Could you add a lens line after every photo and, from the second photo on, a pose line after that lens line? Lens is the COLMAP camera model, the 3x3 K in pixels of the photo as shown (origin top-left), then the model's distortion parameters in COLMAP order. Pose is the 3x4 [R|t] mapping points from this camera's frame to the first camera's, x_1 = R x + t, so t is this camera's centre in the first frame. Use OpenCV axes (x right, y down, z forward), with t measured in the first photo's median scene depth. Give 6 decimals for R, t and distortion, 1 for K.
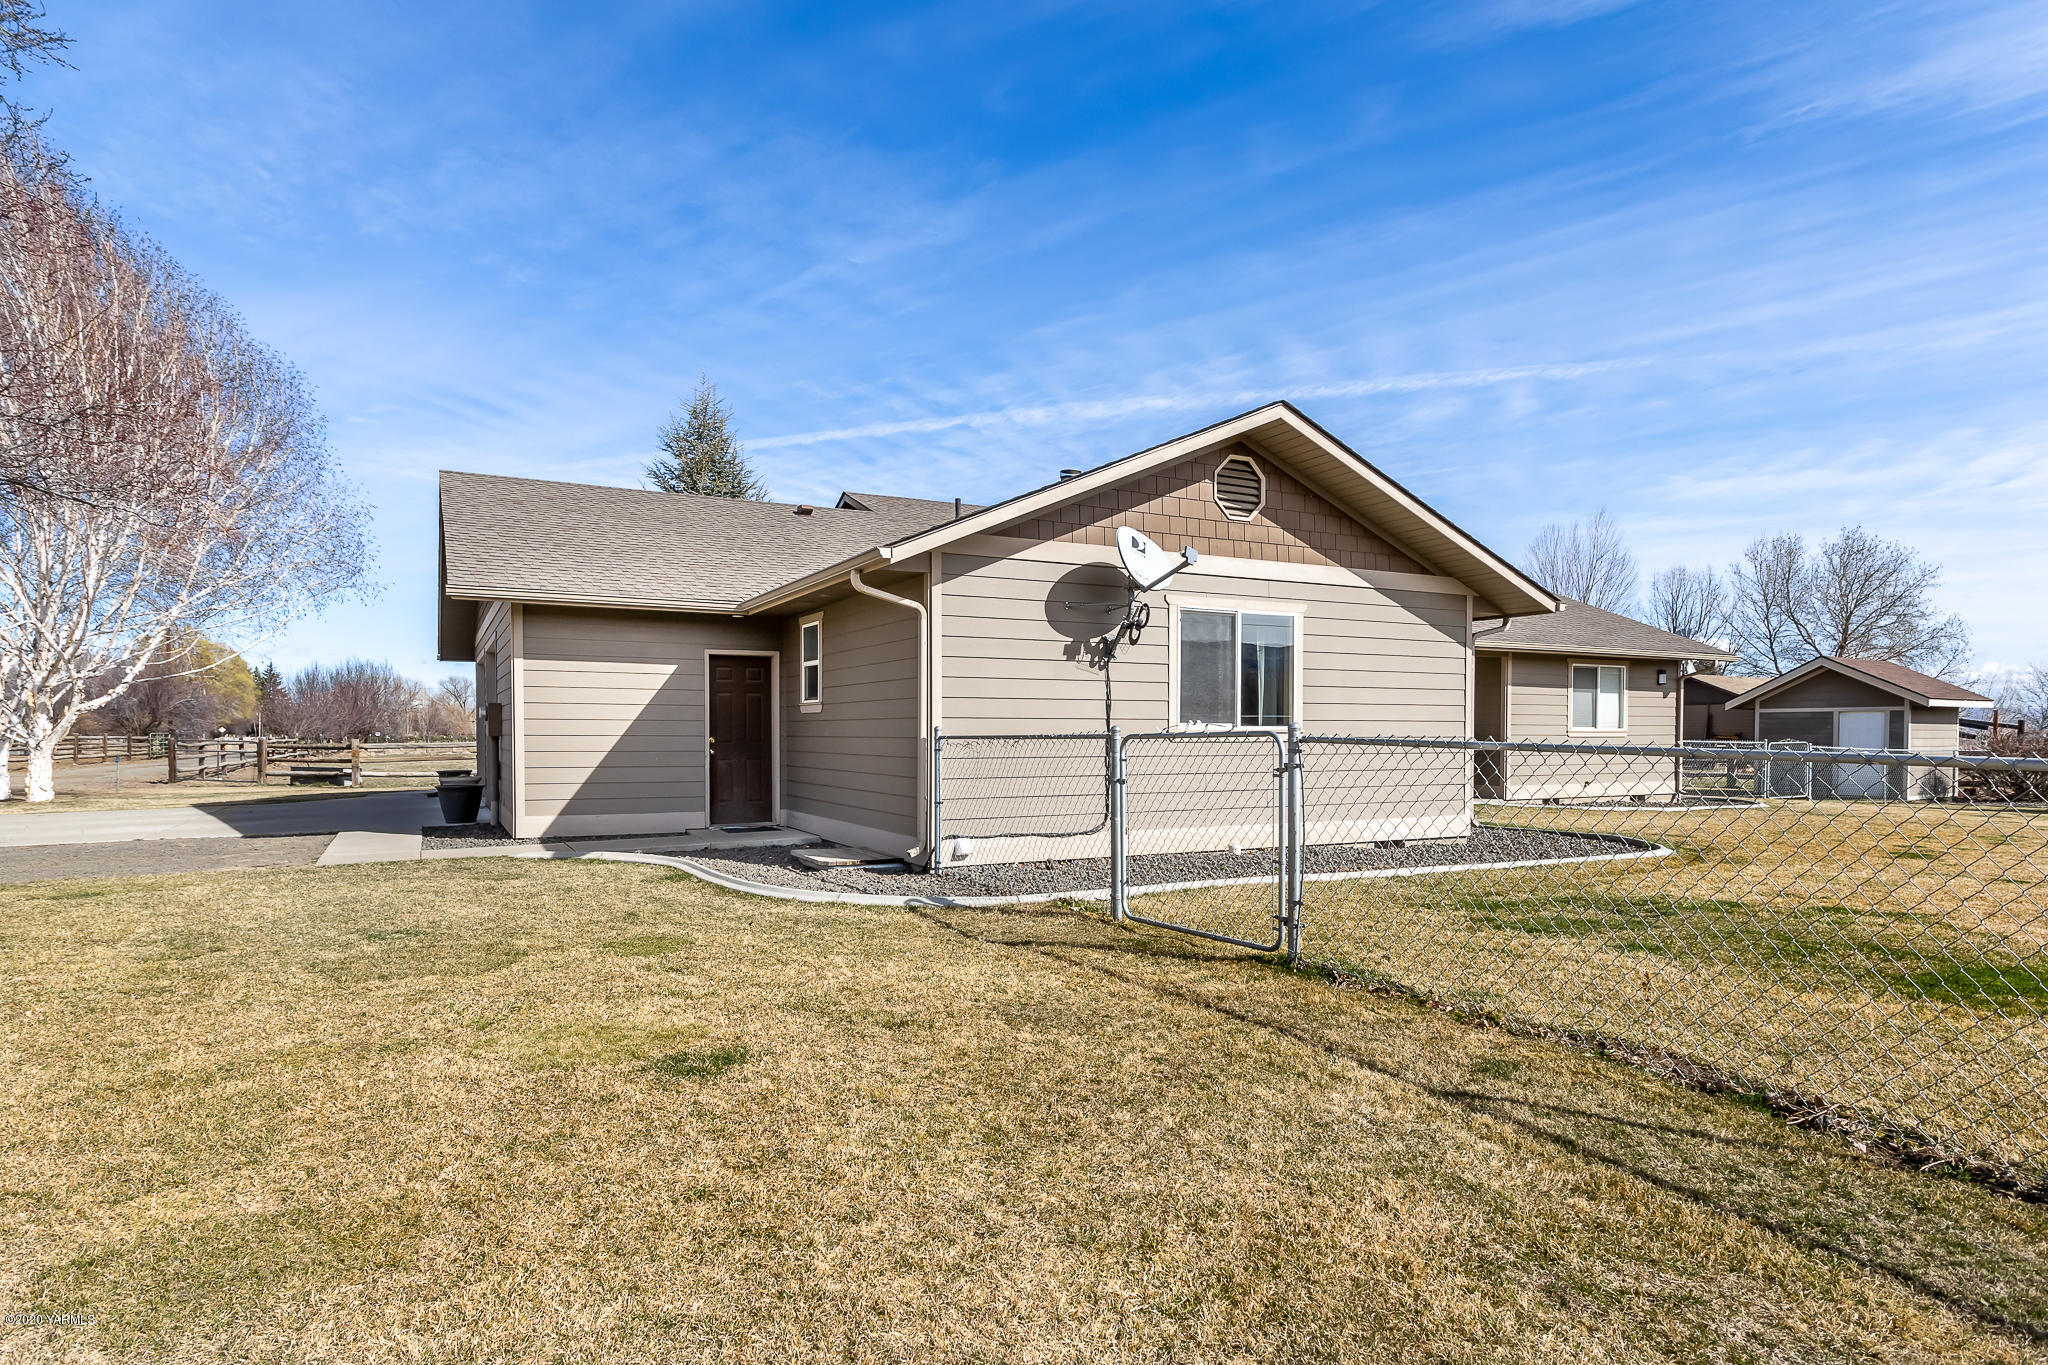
lens RADIAL K [[997.8, 0, 931.0], [0, 997.8, 742.1], [0, 0, 1]] dist [0.009215, 0.000496]
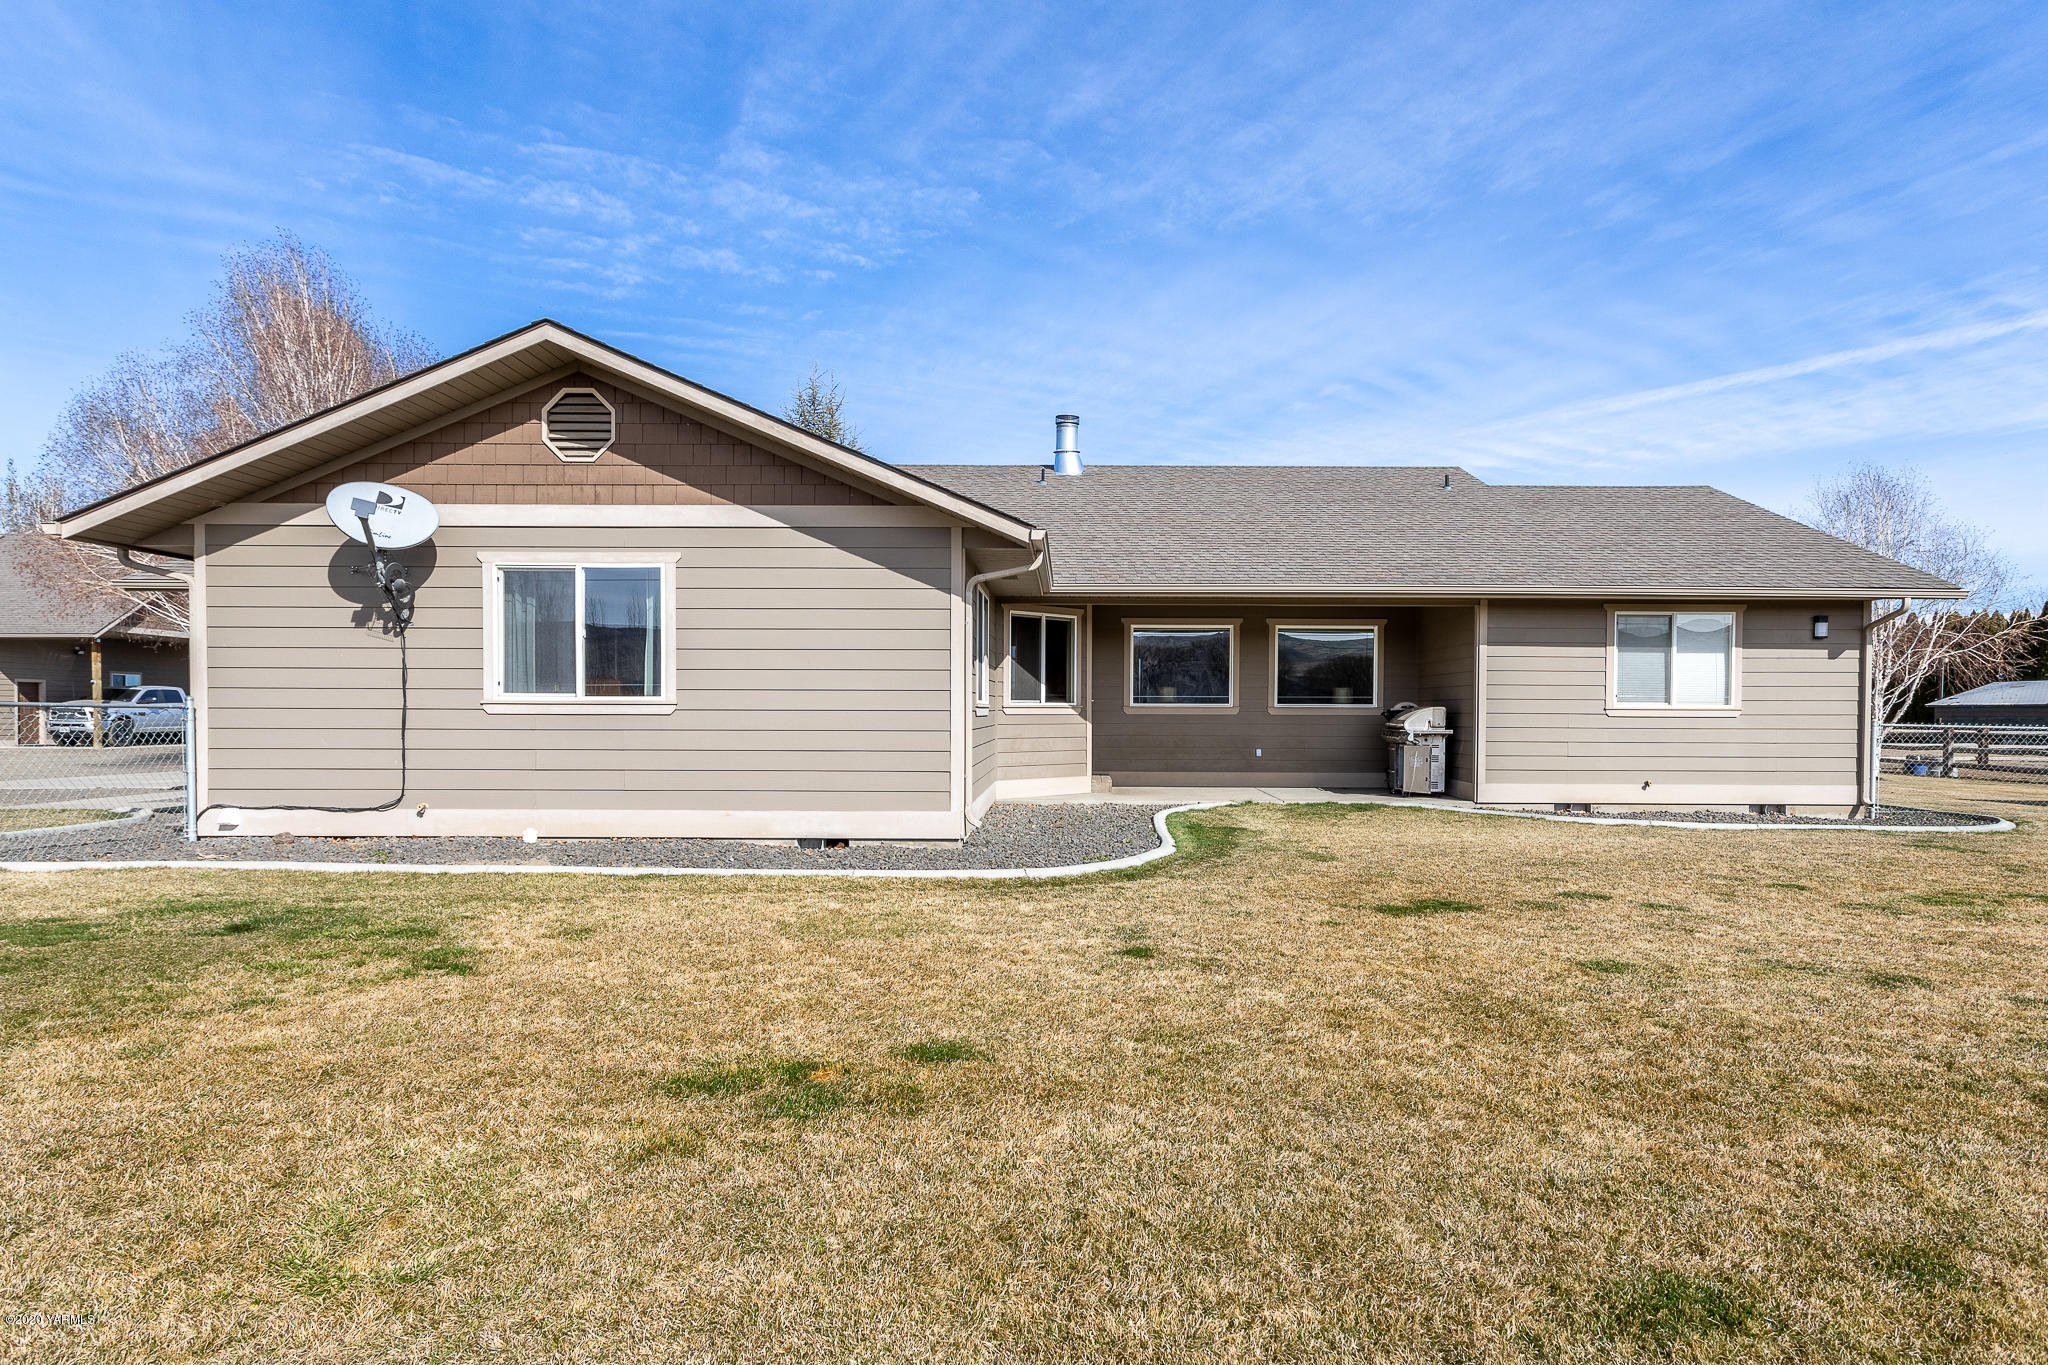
lens RADIAL K [[997.8, 0, 1094.5], [0, 997.8, 726.3], [0, 0, 1]] dist [0.009215, 0.000496]
pose [[0.908735, 0.006792, -0.417317, 1.084995], [-0.007006, 0.999975, 0.001018, 0.006044], [0.417314, 0.001999, 0.908760, 0.390959]]
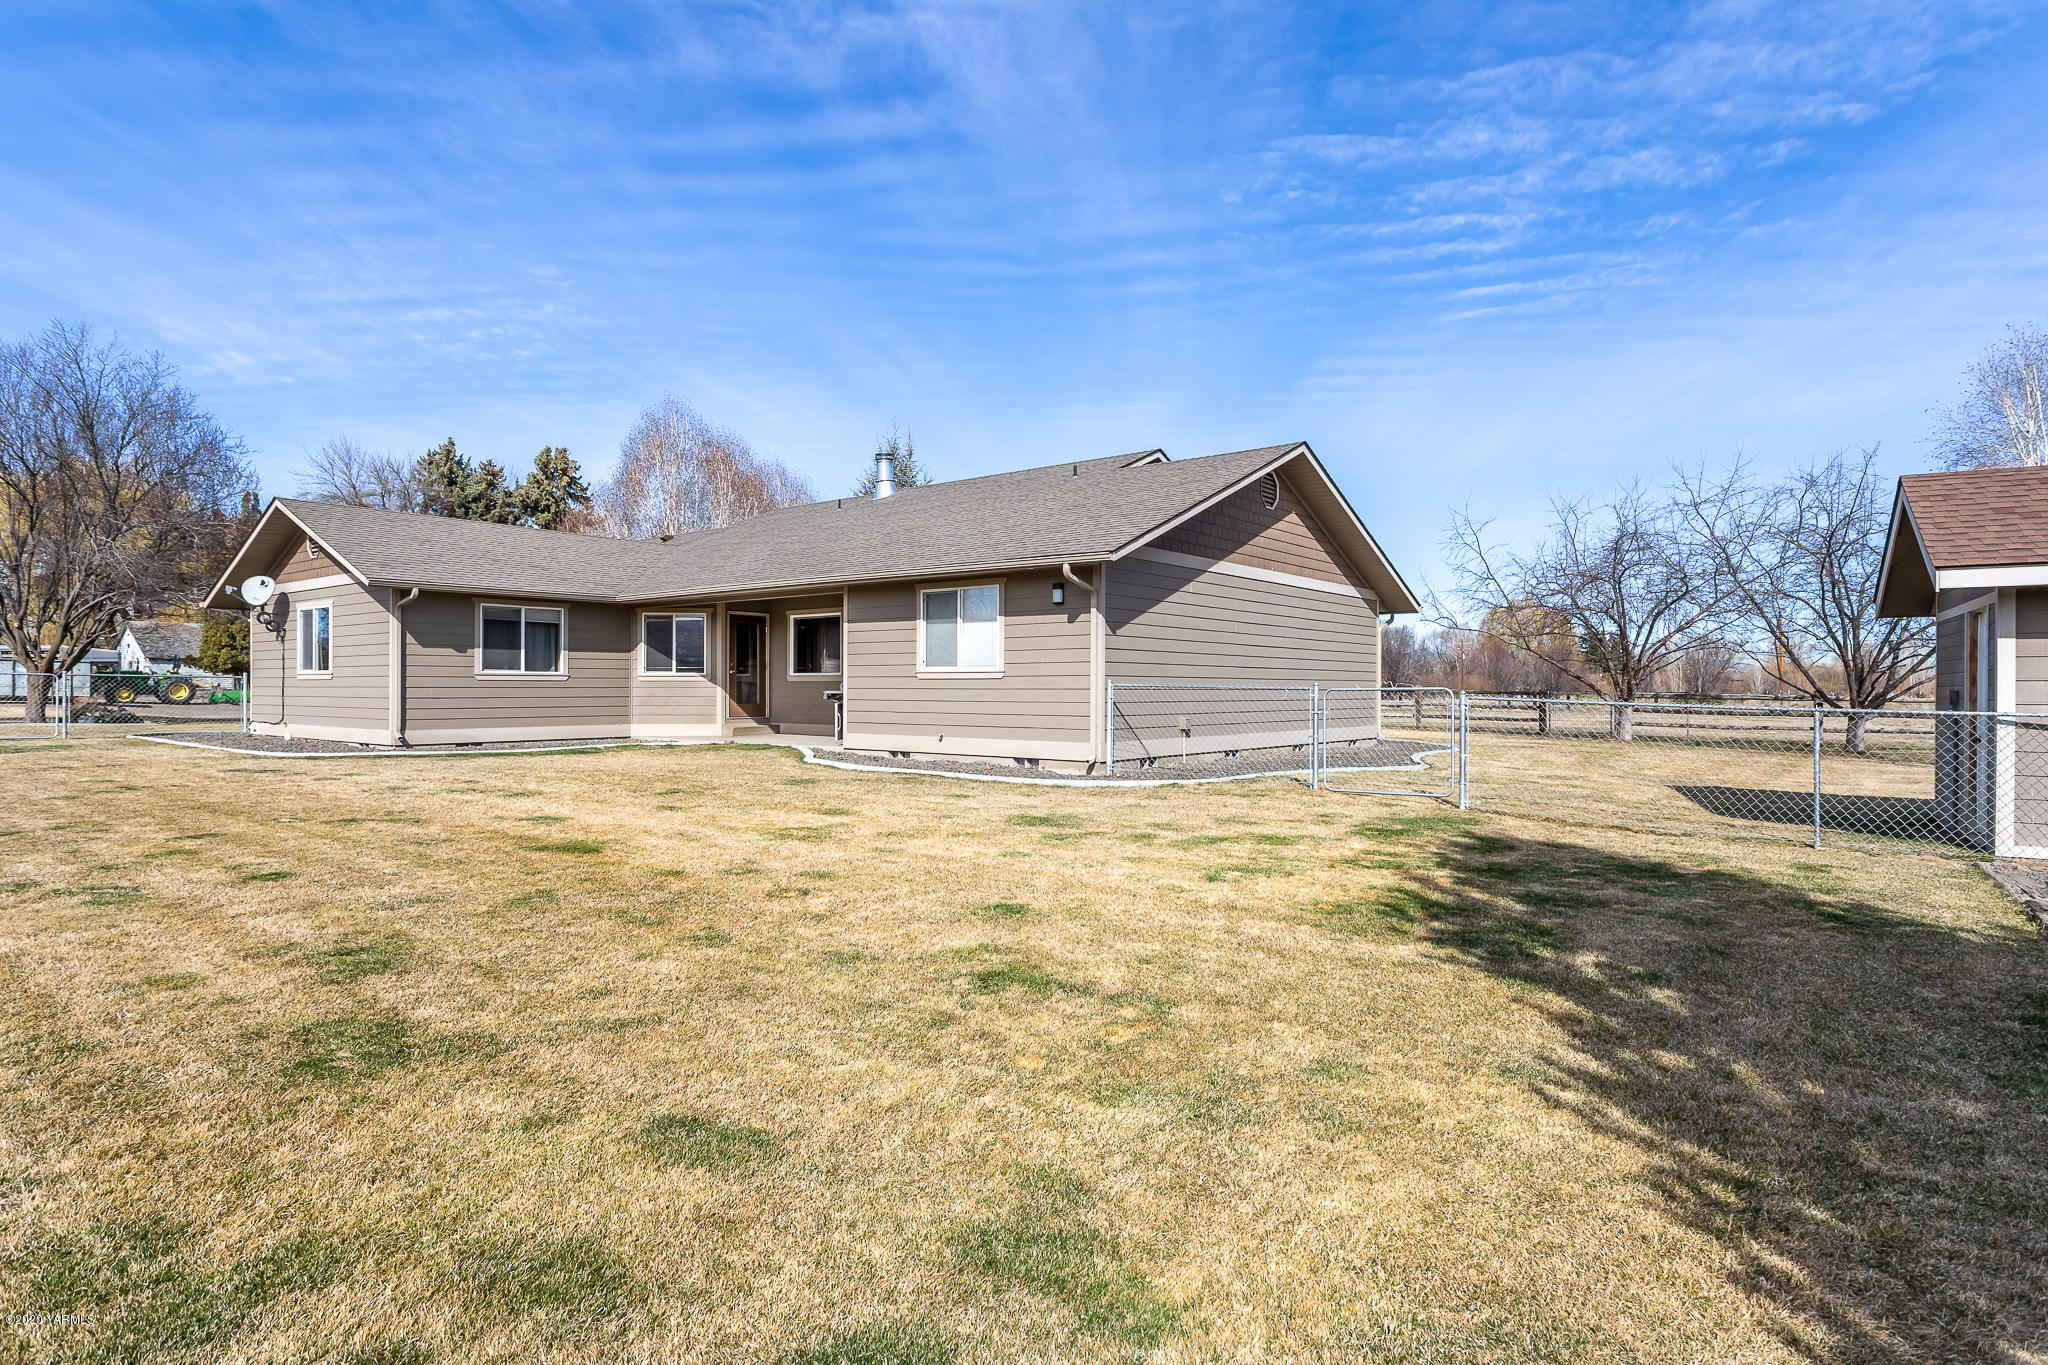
lens RADIAL K [[997.8, 0, 1008.6], [0, 997.8, 690.8], [0, 0, 1]] dist [0.009215, 0.000496]
pose [[0.473003, -0.000989, -0.881060, 2.519094], [-0.015619, 0.999833, -0.009507, 0.020324], [0.880923, 0.018258, 0.472908, 1.218263]]
